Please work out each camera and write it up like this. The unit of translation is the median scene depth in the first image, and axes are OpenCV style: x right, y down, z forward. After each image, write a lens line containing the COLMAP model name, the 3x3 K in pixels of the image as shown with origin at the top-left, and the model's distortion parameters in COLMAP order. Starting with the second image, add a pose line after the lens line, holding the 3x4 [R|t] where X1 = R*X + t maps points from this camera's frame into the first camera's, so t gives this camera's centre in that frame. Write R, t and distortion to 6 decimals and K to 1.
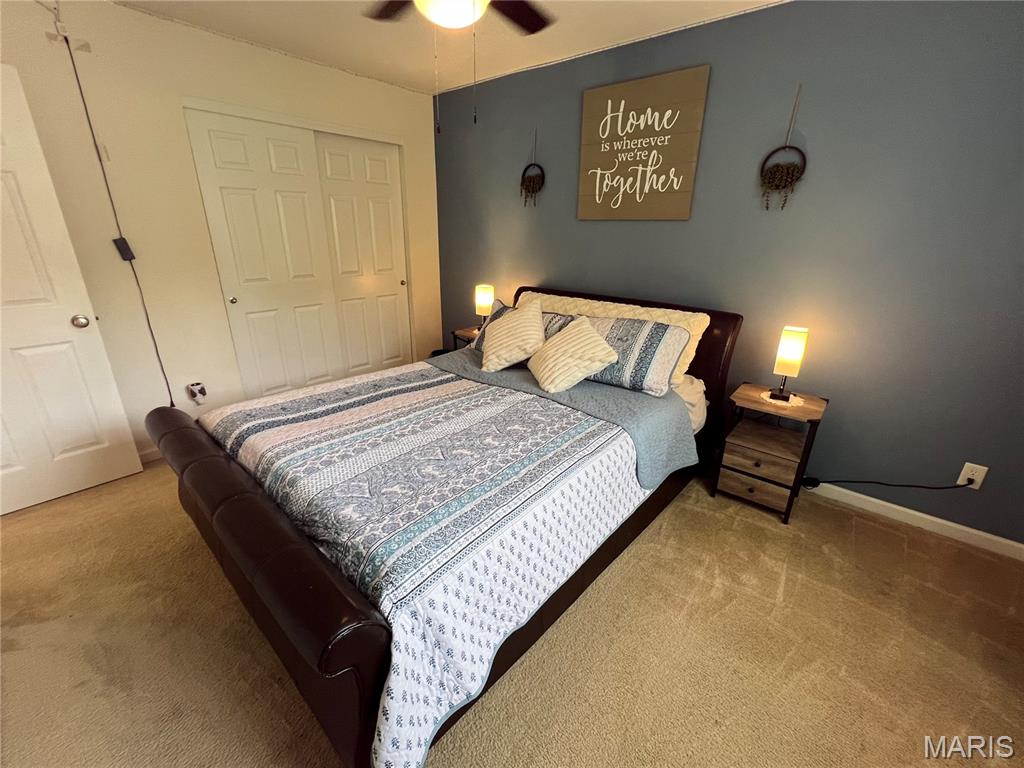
lens RADIAL K [[432.6, 0, 512.8], [0, 432.6, 385.2], [0, 0, 1]] dist [-0.003276, -0.000143]
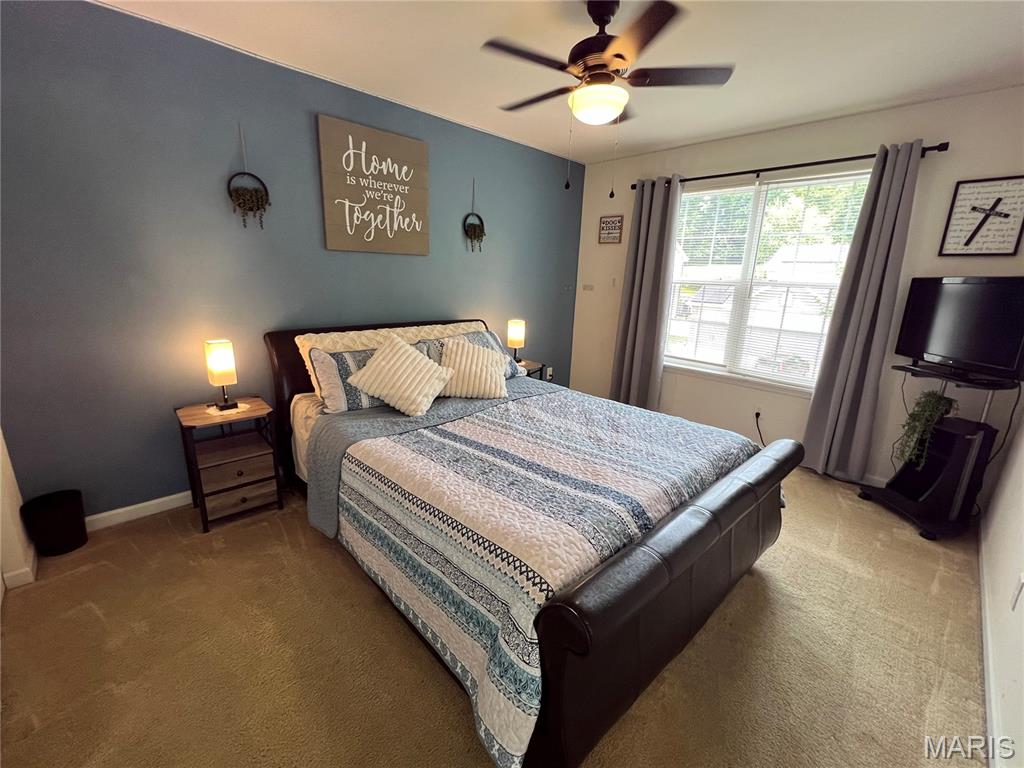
lens RADIAL K [[432.6, 0, 512.8], [0, 432.6, 385.2], [0, 0, 1]] dist [-0.003276, -0.000143]
pose [[0.090145, -0.263411, 0.960463, -0.908318], [0.313525, 0.922861, 0.223672, -0.236961], [-0.945291, 0.280966, 0.165778, 0.663263]]
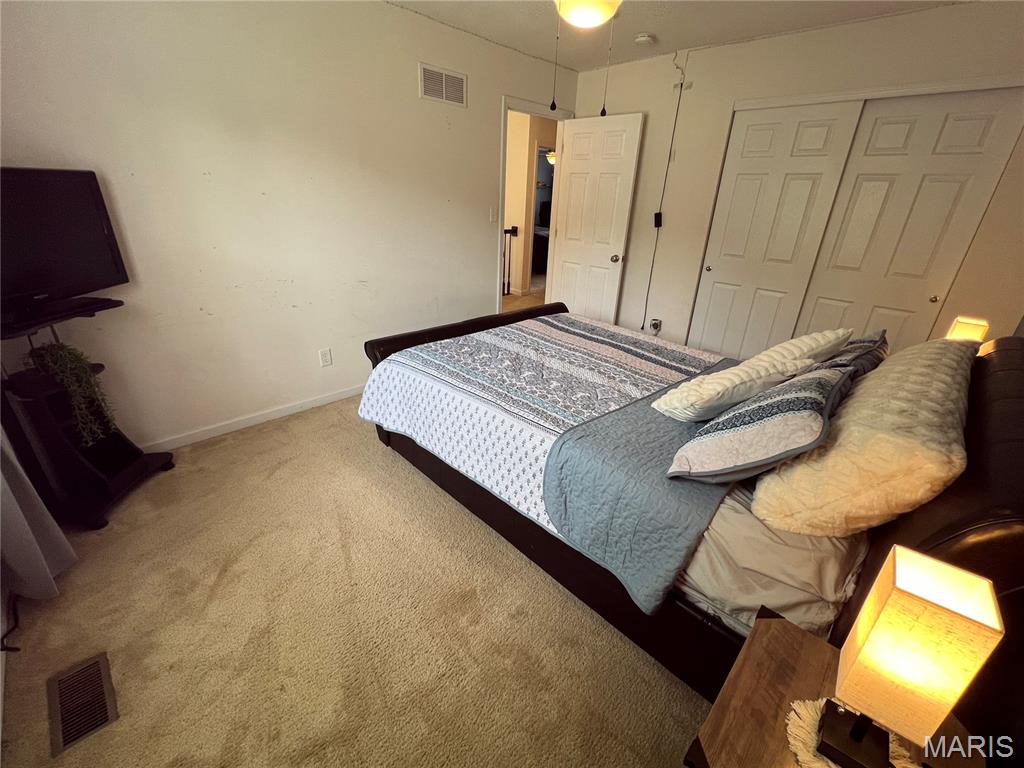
lens RADIAL K [[432.6, 0, 512.8], [0, 432.6, 385.2], [0, 0, 1]] dist [-0.003276, -0.000143]
pose [[-0.067393, 0.383909, -0.920908, 0.724470], [-0.380347, 0.843422, 0.379441, -0.193886], [0.922385, 0.375836, 0.089178, 0.570339]]
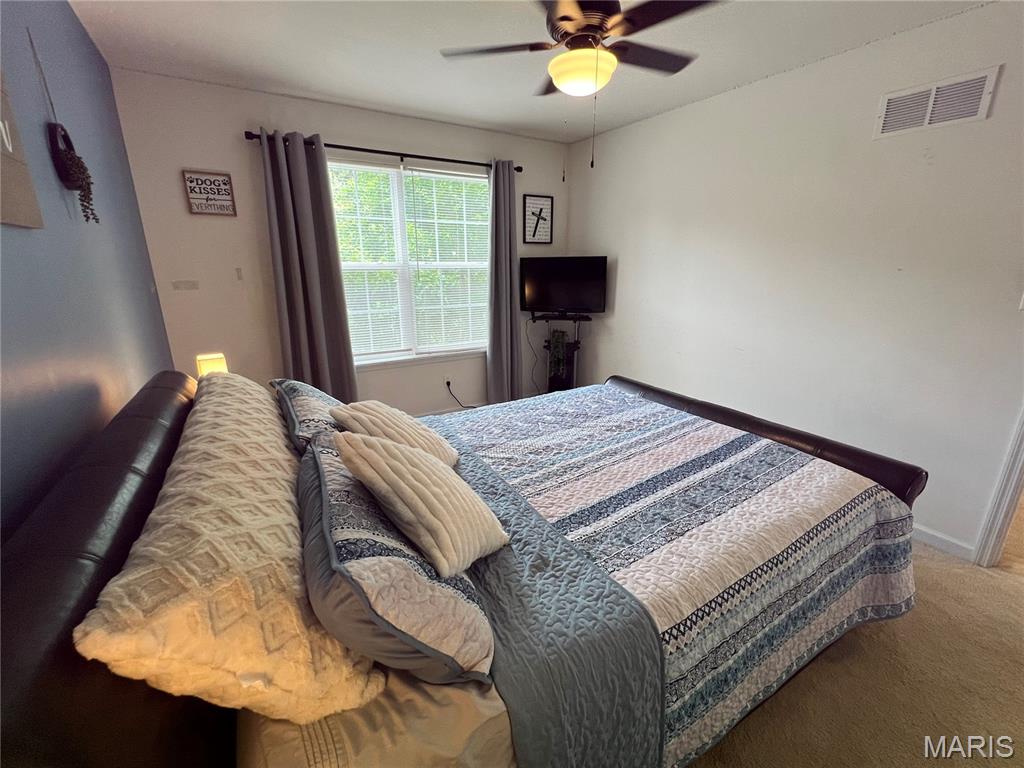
lens RADIAL K [[432.6, 0, 512.8], [0, 432.6, 385.2], [0, 0, 1]] dist [-0.003276, -0.000143]
pose [[-0.954512, -0.099681, 0.281018, -0.201060], [0.086356, 0.809656, 0.580517, -0.471404], [-0.285394, 0.578377, -0.764218, 1.300358]]
